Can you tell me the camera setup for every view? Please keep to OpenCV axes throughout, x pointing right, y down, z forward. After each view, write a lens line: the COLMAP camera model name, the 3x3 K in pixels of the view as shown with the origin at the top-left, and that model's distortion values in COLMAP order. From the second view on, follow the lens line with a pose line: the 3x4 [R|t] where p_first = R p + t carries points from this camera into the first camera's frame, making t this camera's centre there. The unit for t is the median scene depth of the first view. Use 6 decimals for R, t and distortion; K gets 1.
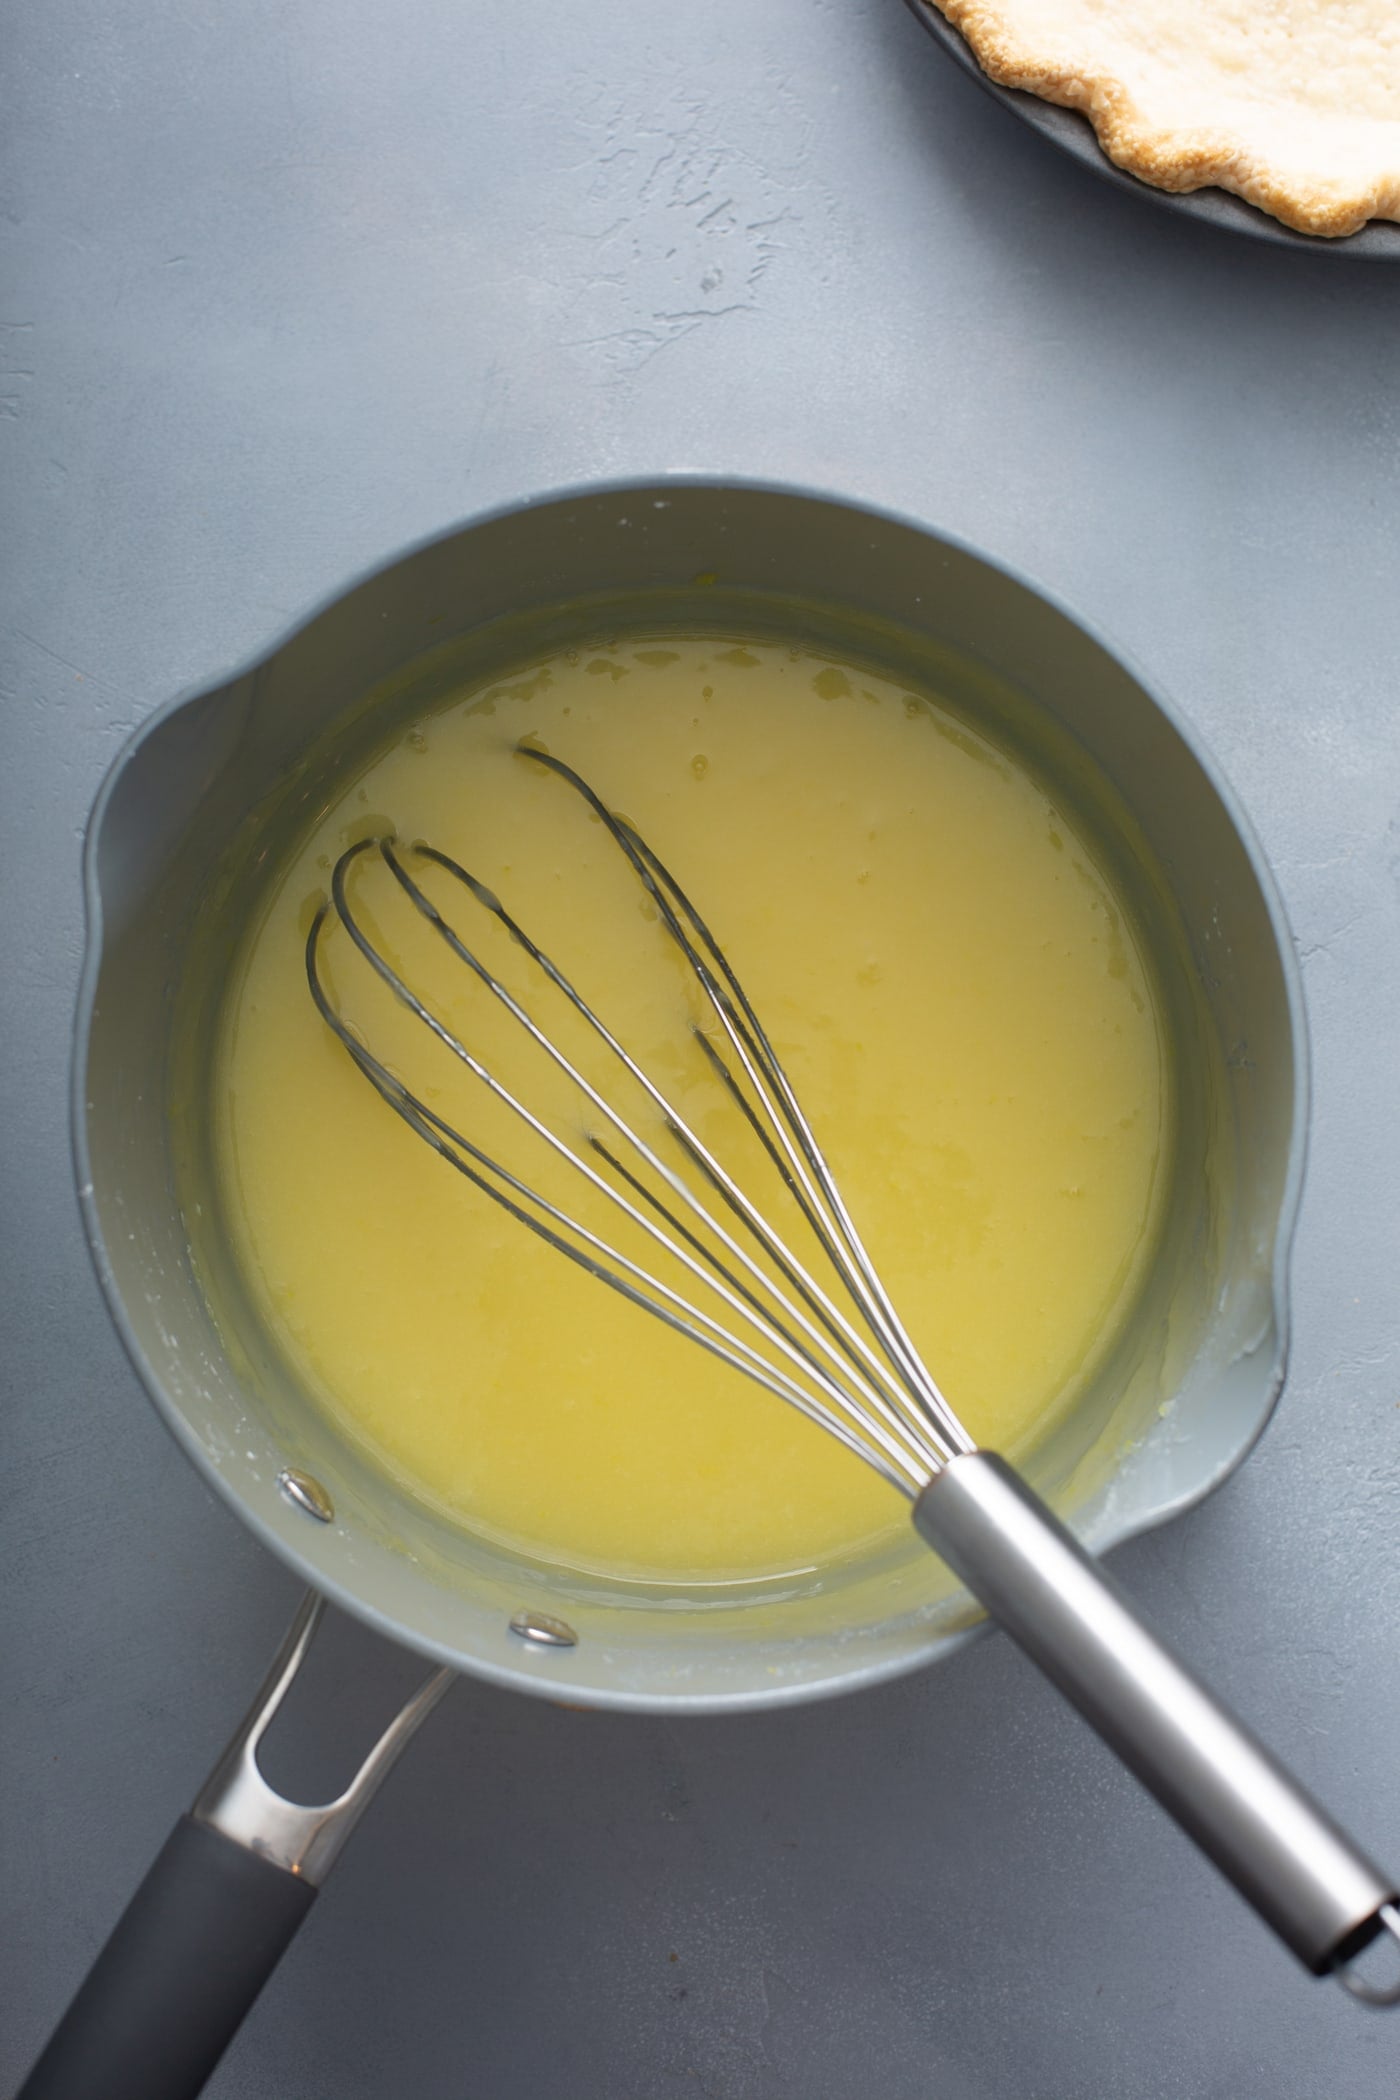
lens RADIAL K [[5372.2, 0, 687.7], [0, 5372.2, 894.0], [0, 0, 1]] dist [-0.092528, 0.180435]
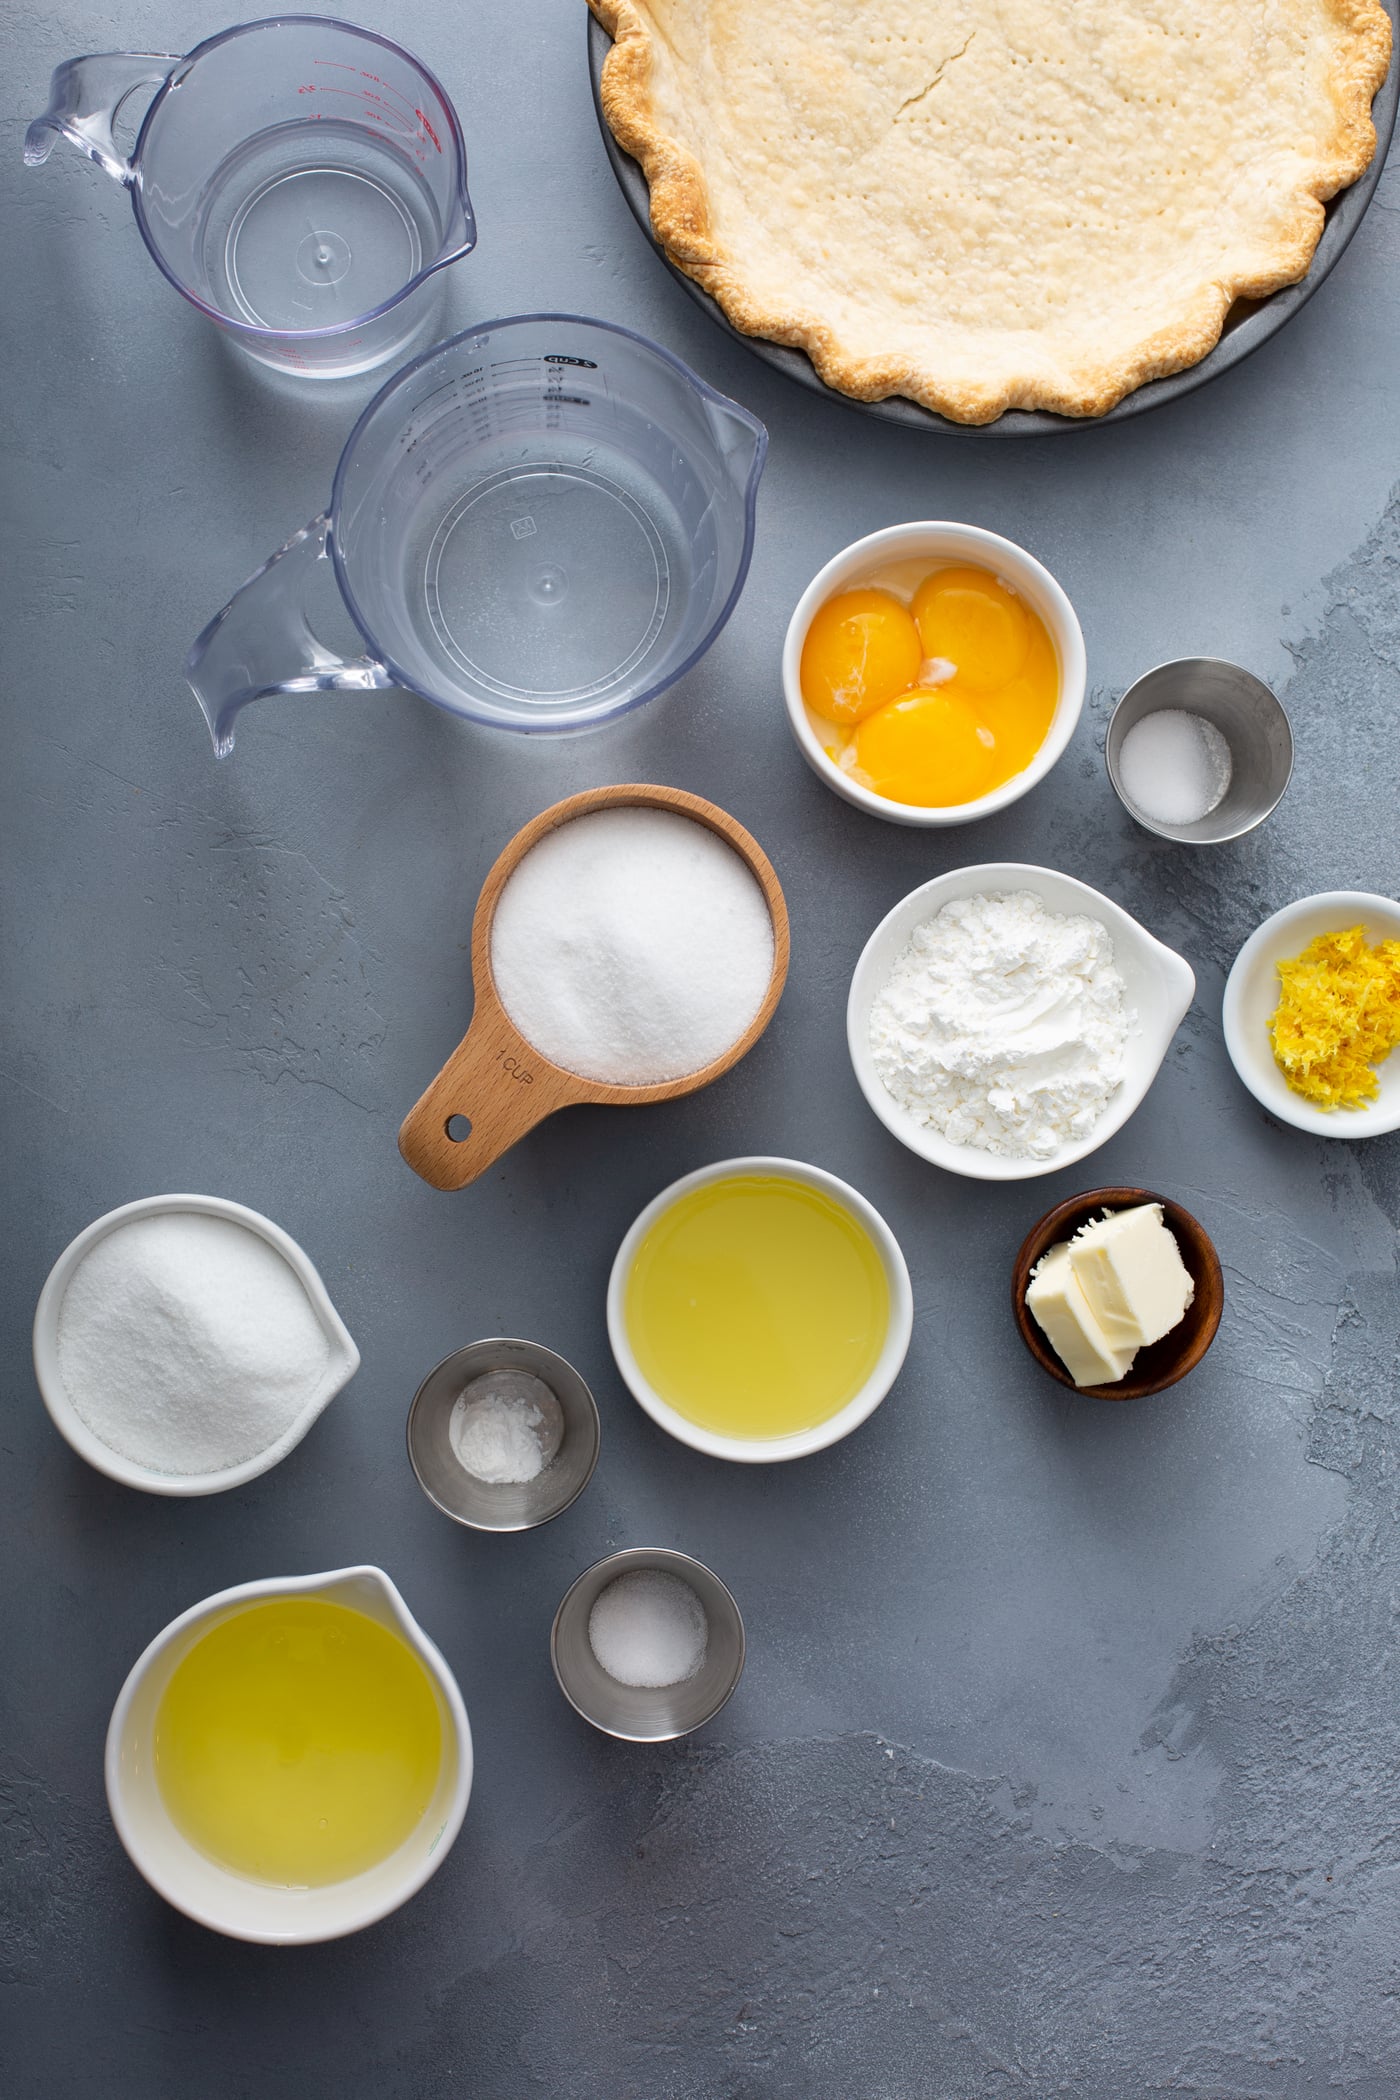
lens RADIAL K [[5227.0, 0, 700.0], [0, 5227.0, 1050.0], [0, 0, 1]] dist [-0.033994, -0.328865]
pose [[0.996415, -0.079591, 0.028692, -0.009562], [0.078550, 0.996269, 0.035745, -0.009721], [-0.031429, -0.033363, 0.998949, -0.407510]]
